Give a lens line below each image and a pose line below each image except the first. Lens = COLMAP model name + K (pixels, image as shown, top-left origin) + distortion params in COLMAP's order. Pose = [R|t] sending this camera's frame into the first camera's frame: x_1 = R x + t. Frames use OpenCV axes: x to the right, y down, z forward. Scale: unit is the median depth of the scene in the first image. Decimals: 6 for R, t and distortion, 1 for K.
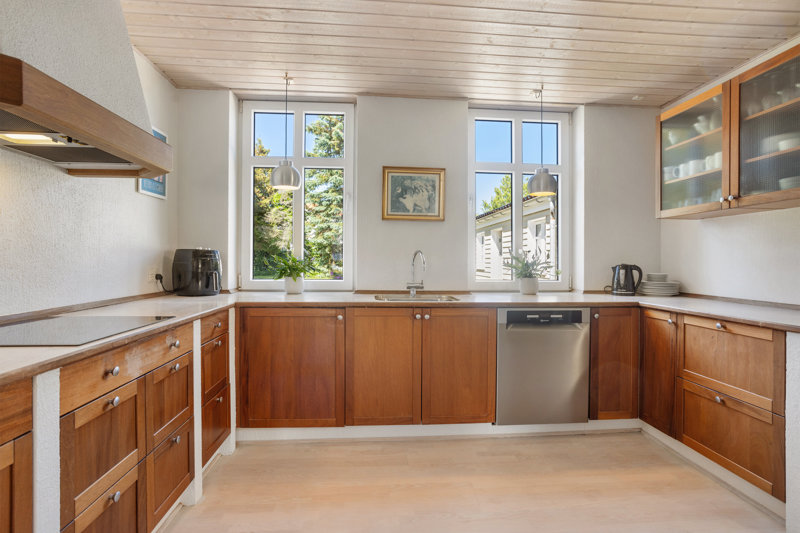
lens RADIAL K [[431.3, 0, 400.0], [0, 431.3, 266.5], [0, 0, 1]] dist [-0.025609, 0.000362]
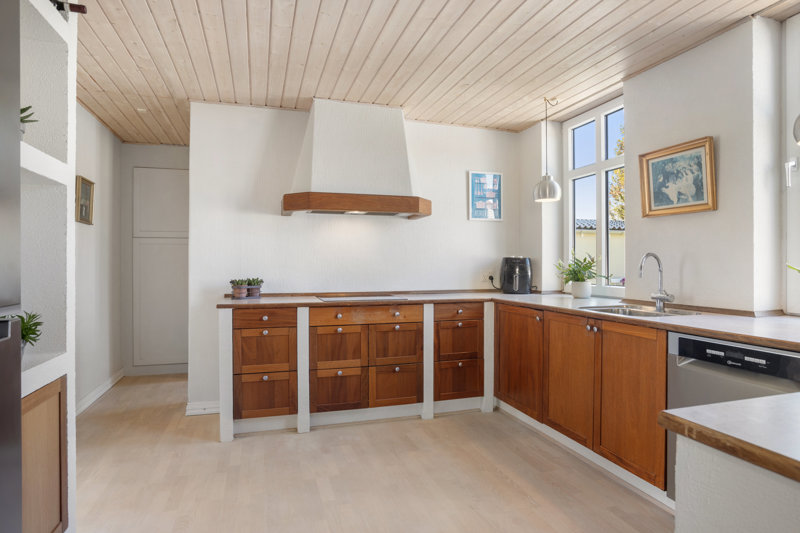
lens RADIAL K [[463.5, 0, 400.0], [0, 463.5, 266.5], [0, 0, 1]] dist [0.000920, 0.000895]
pose [[0.217812, -0.000216, -0.975991, 0.758480], [-0.013973, 0.999897, -0.003339, -0.002028], [0.975891, 0.014365, 0.217787, 0.340737]]
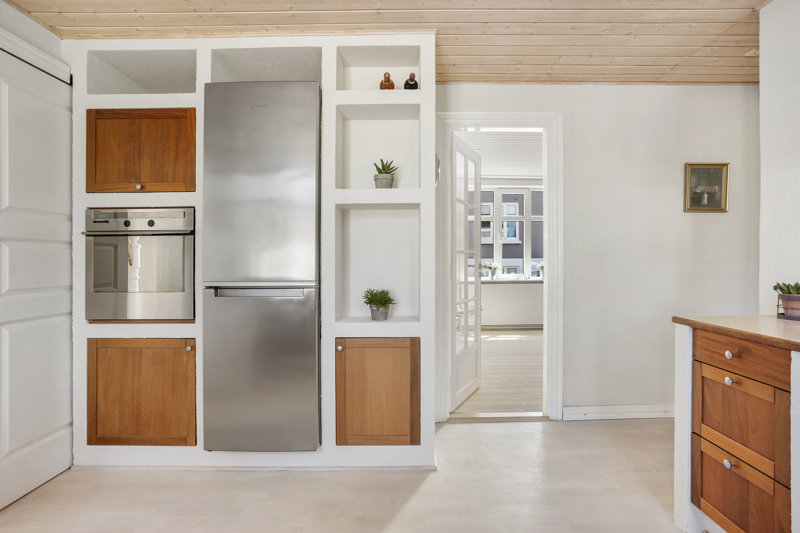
lens RADIAL K [[400.8, 0, 400.0], [0, 400.8, 266.5], [0, 0, 1]] dist [0.000534, 0.000163]
pose [[-0.995101, -0.001583, 0.098851, 0.054903], [0.000629, 0.999750, 0.022340, -0.004678], [-0.098862, 0.022292, -0.994851, 0.784691]]
